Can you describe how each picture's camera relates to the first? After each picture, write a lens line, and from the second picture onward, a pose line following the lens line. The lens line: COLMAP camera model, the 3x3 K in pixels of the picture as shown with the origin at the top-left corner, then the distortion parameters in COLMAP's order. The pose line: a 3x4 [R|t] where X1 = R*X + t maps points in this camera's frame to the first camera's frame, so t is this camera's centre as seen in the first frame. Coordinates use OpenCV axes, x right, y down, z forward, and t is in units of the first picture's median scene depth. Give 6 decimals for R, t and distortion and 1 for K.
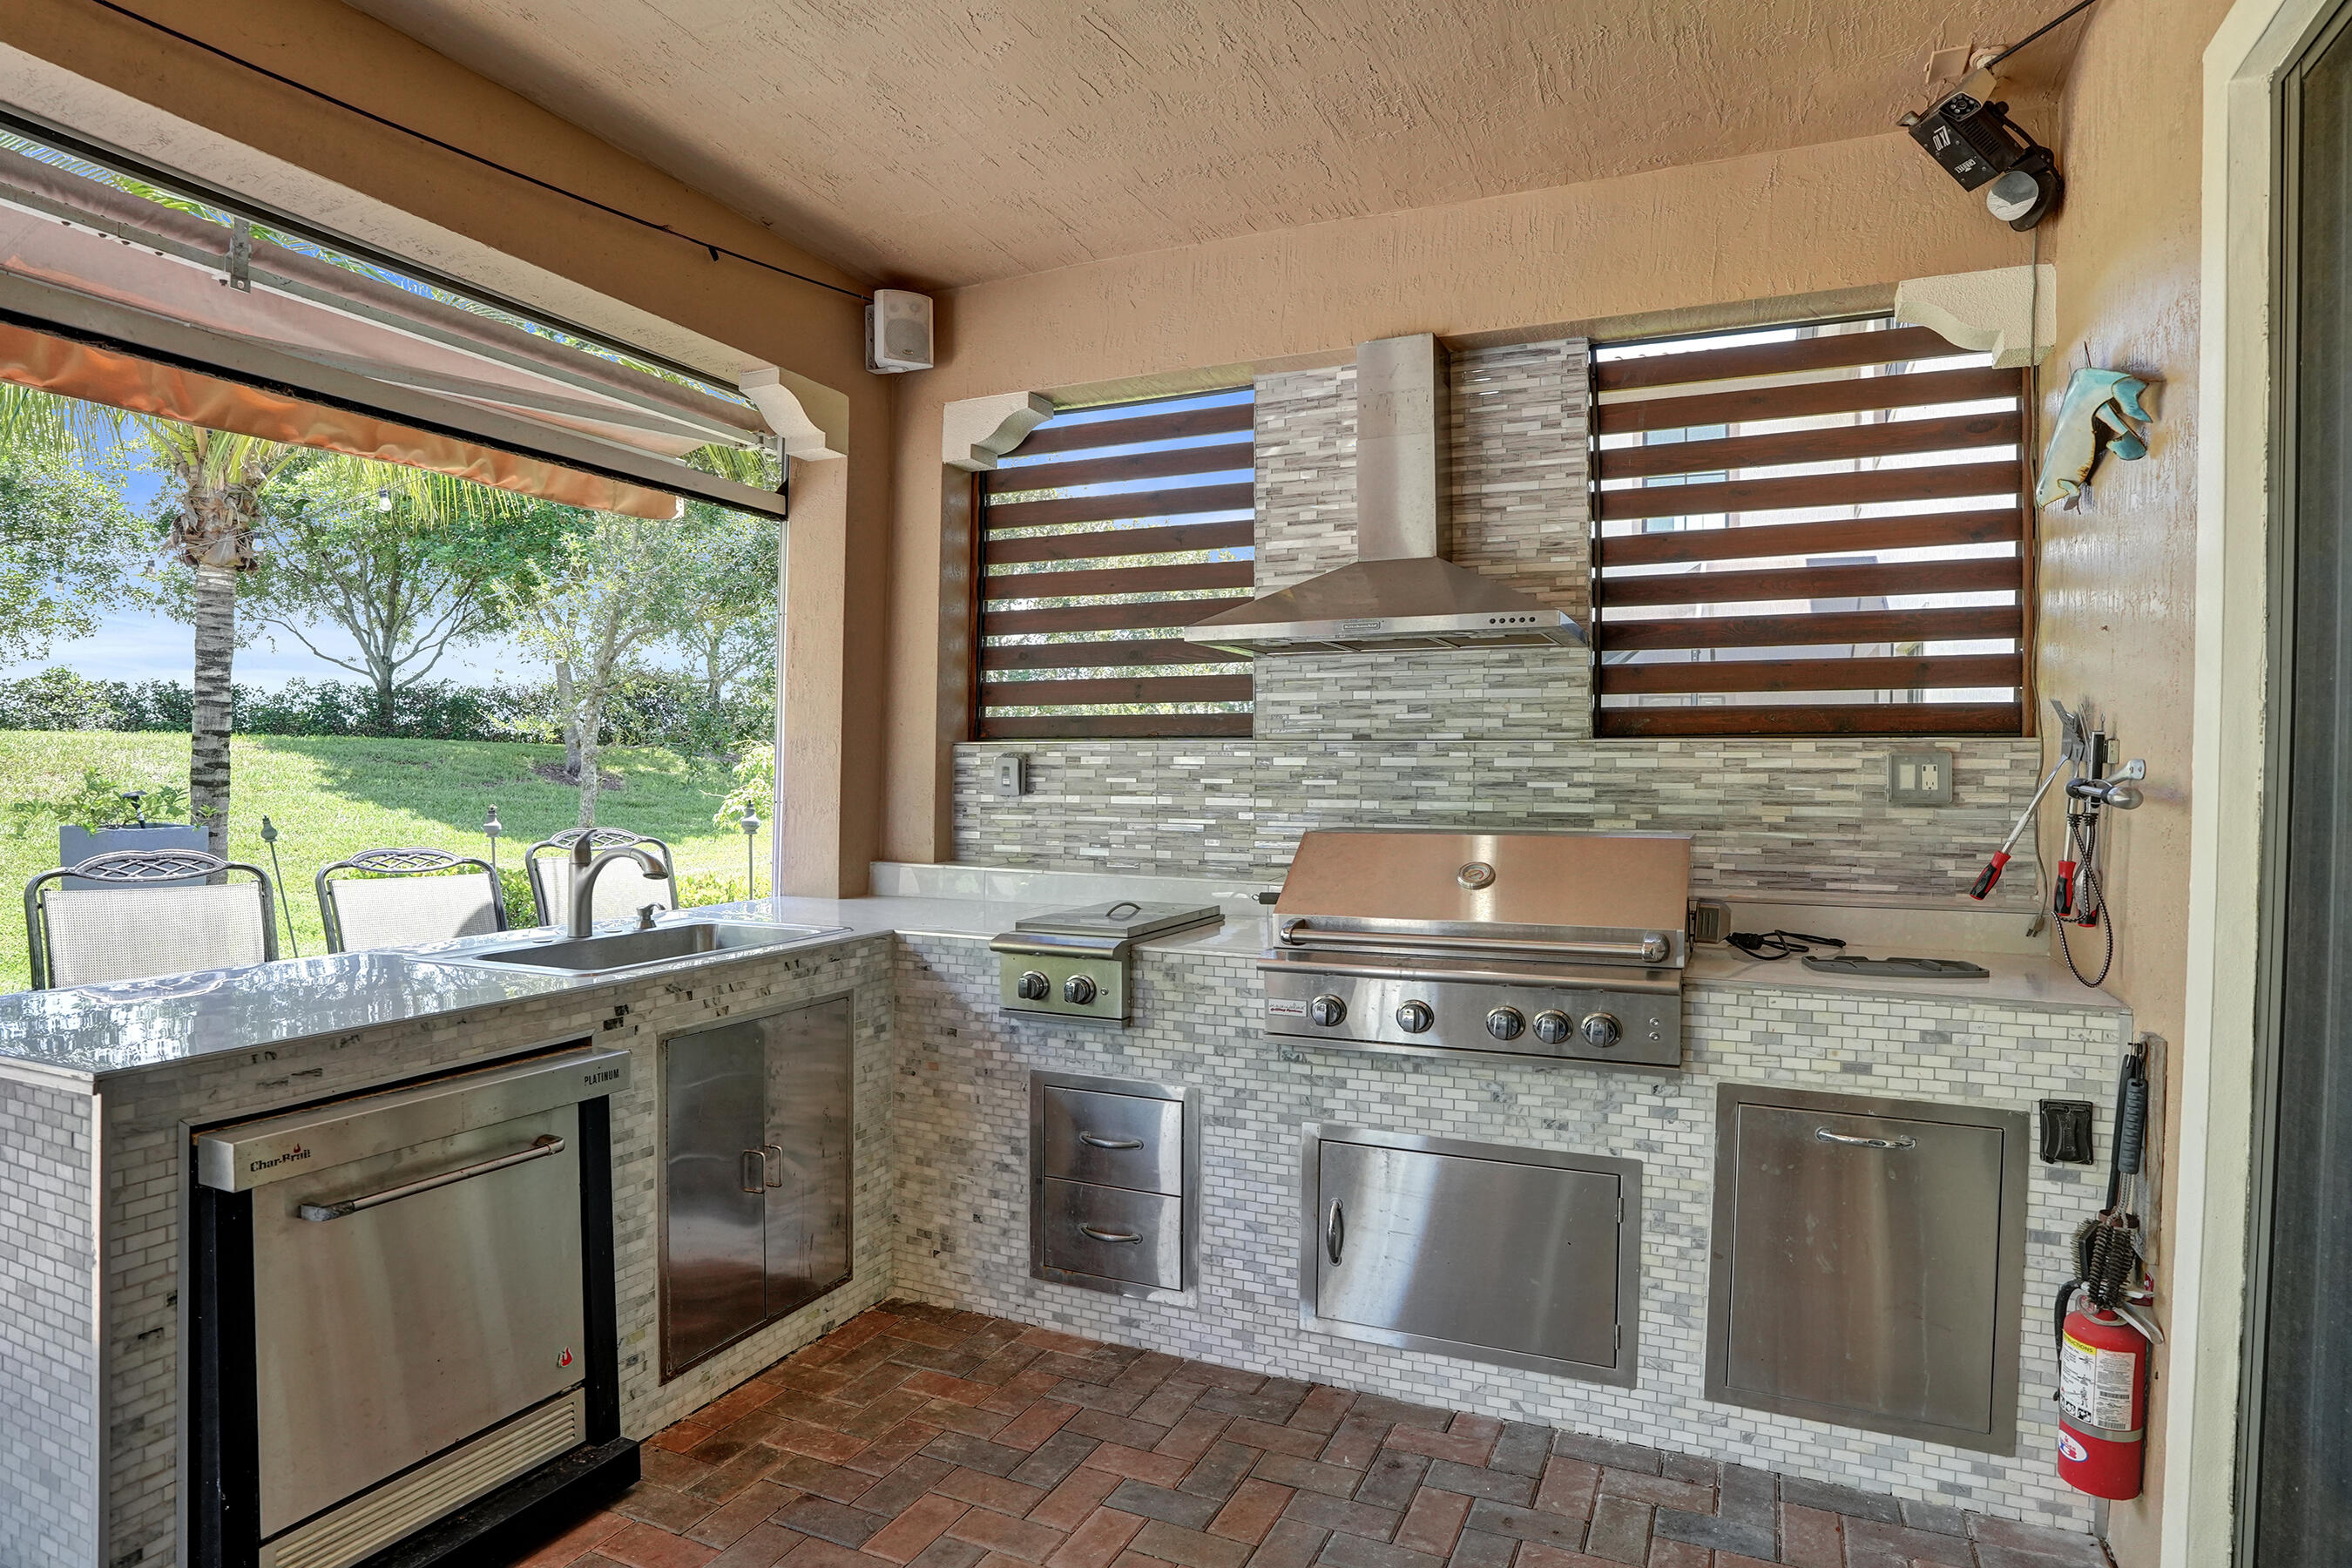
lens RADIAL K [[1280.5, 0, 1185.1], [0, 1280.5, 776.3], [0, 0, 1]] dist [-0.085177, 0.035778]
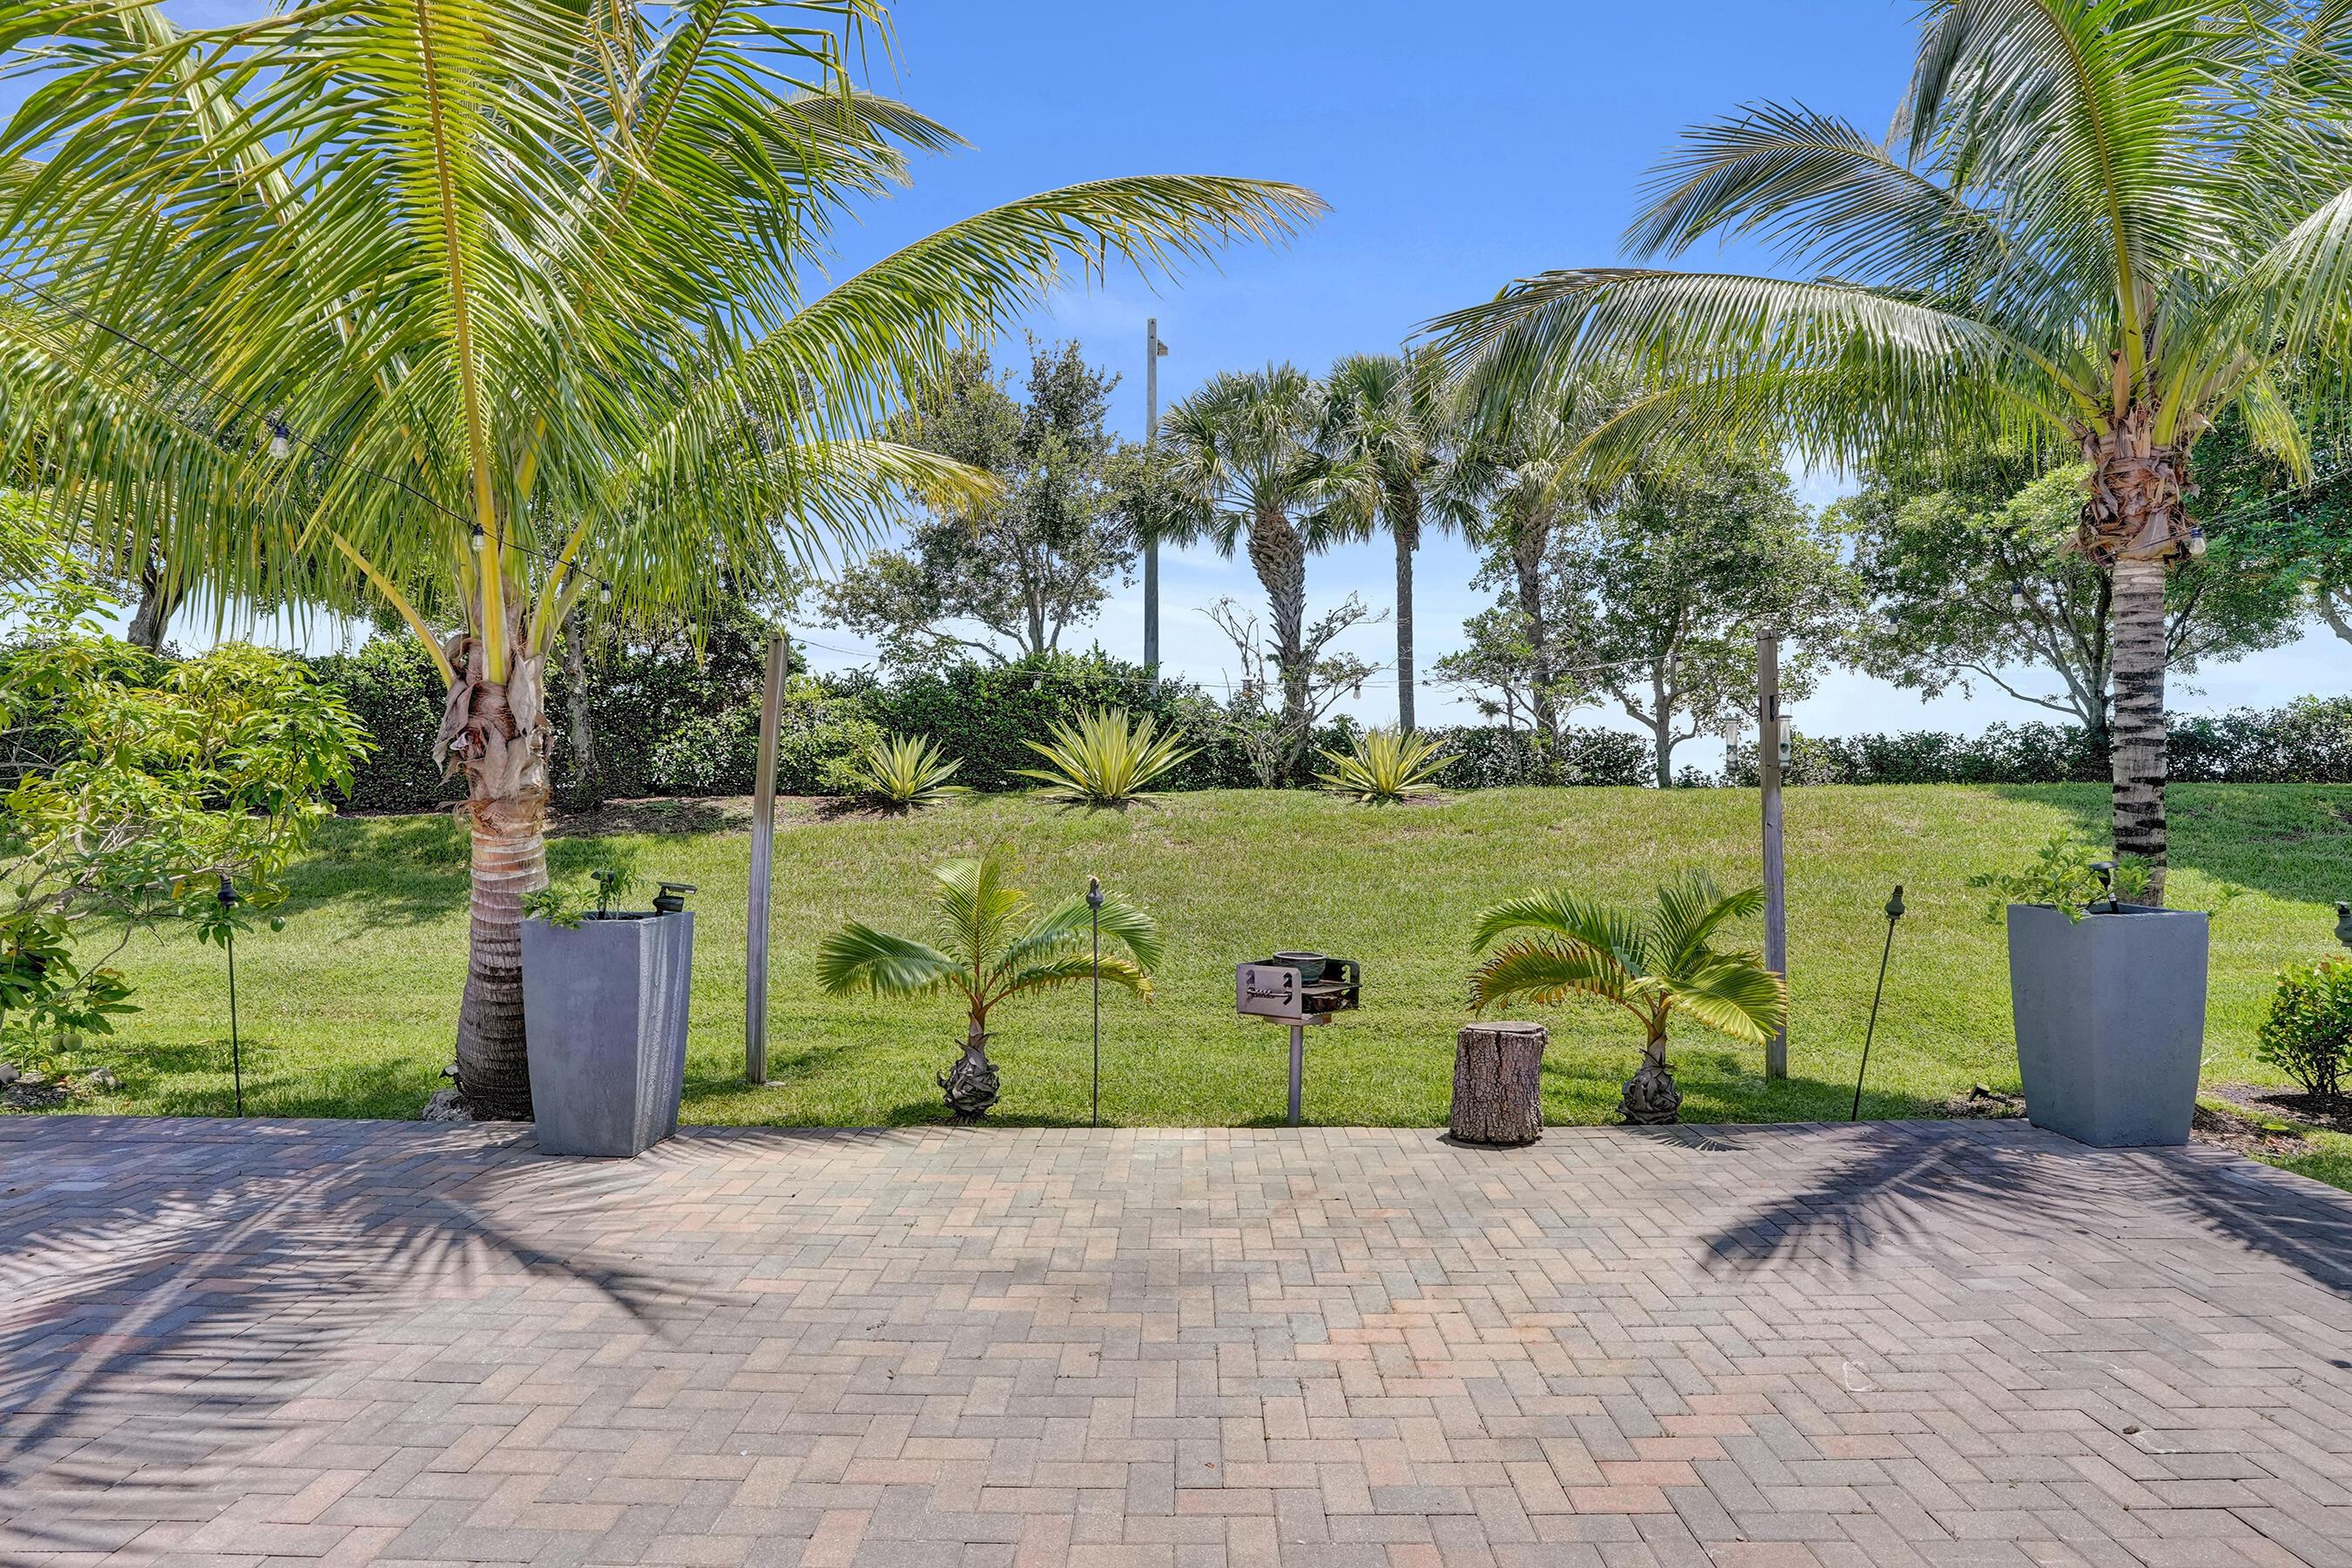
lens RADIAL K [[1248.0, 0, 1186.8], [0, 1248.0, 775.1], [0, 0, 1]] dist [-0.064002, 0.028801]
pose [[0.411385, -0.041053, -0.910537, -0.926794], [0.005977, 0.999085, -0.042344, -0.028451], [0.911442, 0.011977, 0.411254, 0.420103]]
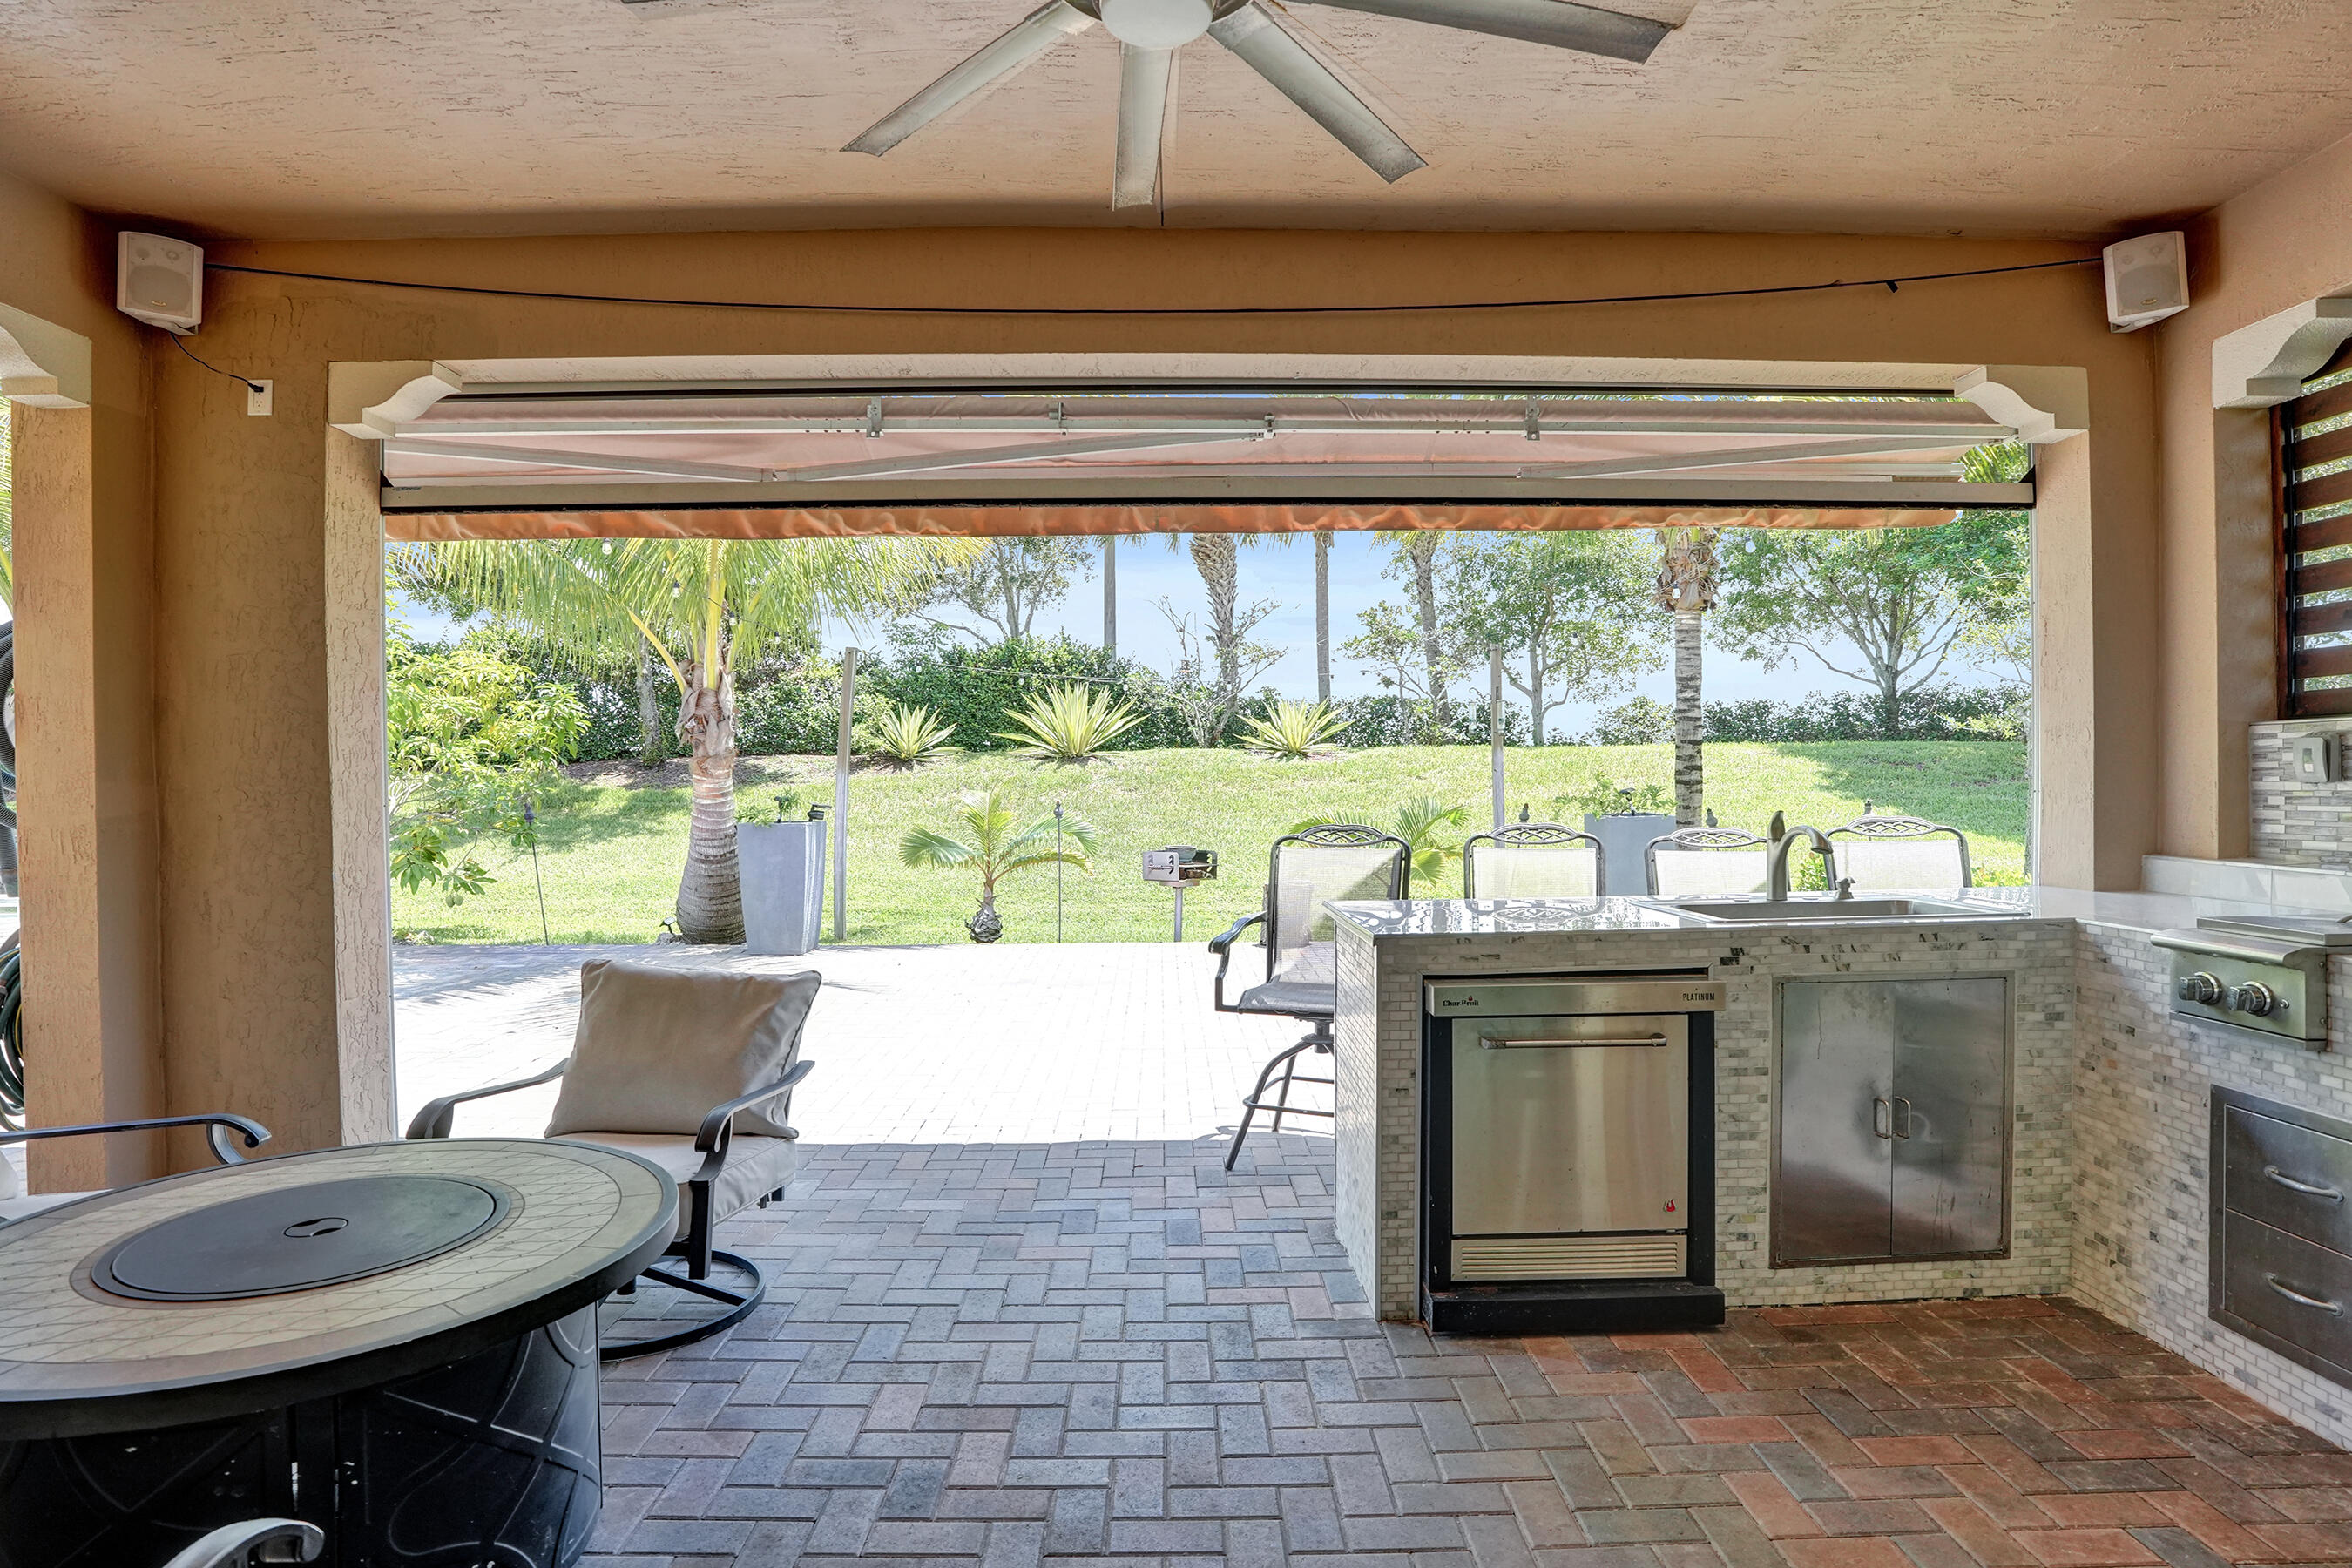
lens RADIAL K [[1248.0, 0, 1186.8], [0, 1248.0, 775.1], [0, 0, 1]] dist [-0.064002, 0.028801]
pose [[0.432439, -0.012815, -0.901572, 0.323526], [0.010159, 0.999905, -0.009340, 0.012664], [0.901606, -0.005120, 0.432528, -0.017702]]
